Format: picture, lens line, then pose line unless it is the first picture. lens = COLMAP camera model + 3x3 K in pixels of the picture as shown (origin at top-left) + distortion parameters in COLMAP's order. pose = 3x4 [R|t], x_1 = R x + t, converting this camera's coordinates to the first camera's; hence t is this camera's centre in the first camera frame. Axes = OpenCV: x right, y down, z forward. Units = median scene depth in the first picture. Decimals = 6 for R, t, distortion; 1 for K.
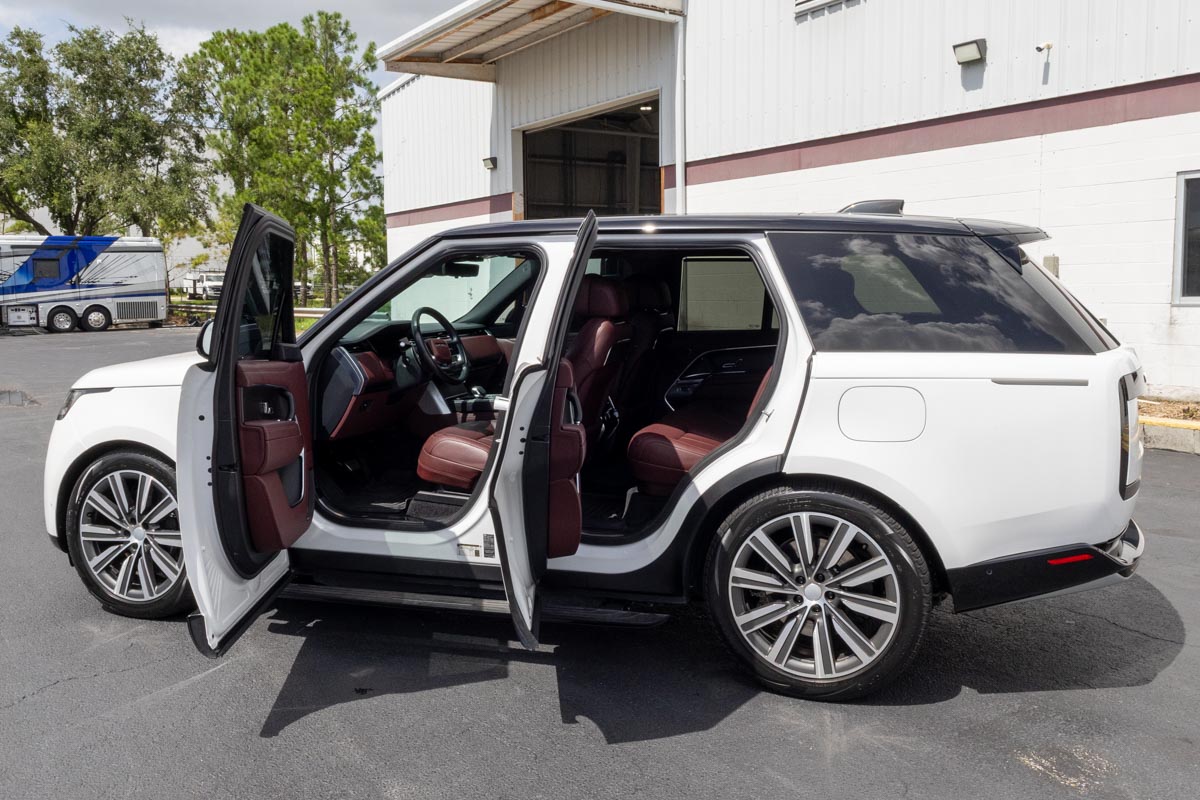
lens RADIAL K [[1042.0, 0, 600.0], [0, 1042.0, 400.0], [0, 0, 1]] dist [0.005462, 0.007054]
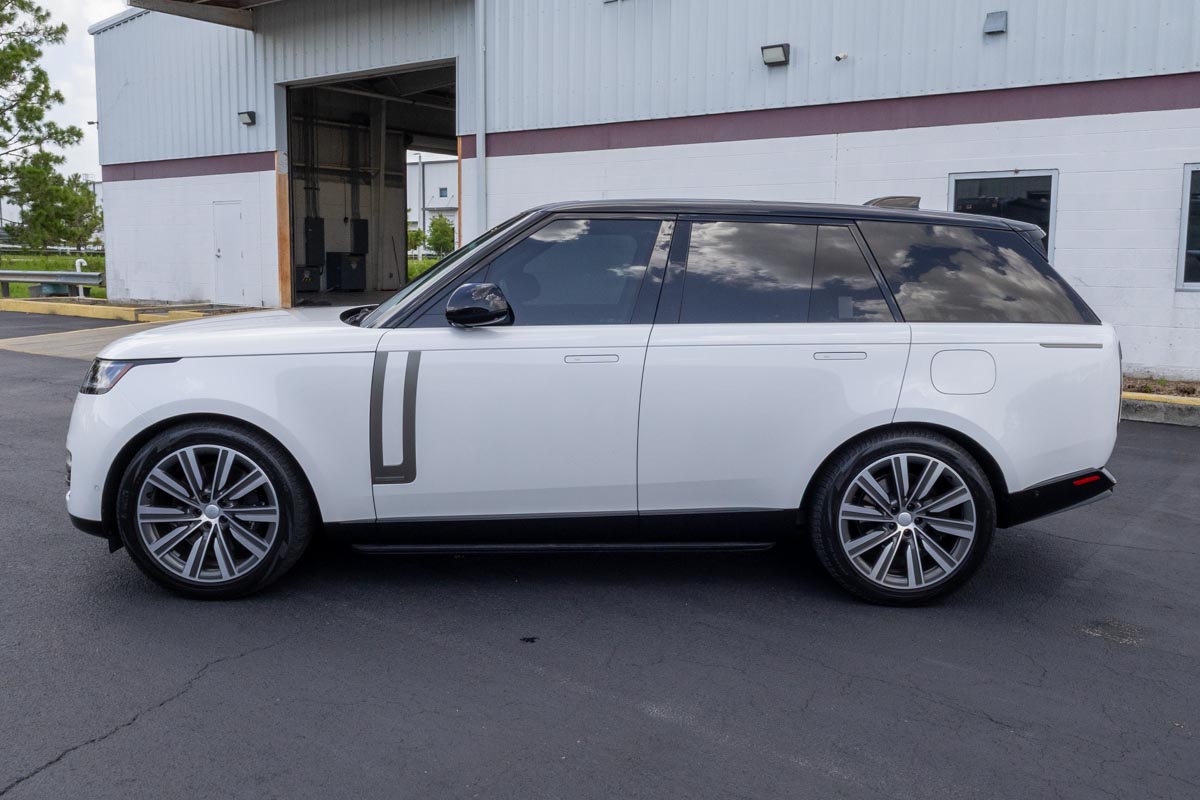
lens RADIAL K [[1080.6, 0, 600.0], [0, 1080.6, 400.0], [0, 0, 1]] dist [0.014670, 0.001565]
pose [[0.934693, -0.021949, 0.354778, -0.467565], [0.013282, 0.999551, 0.026847, 0.004889], [-0.355208, -0.020382, 0.934565, -0.043459]]
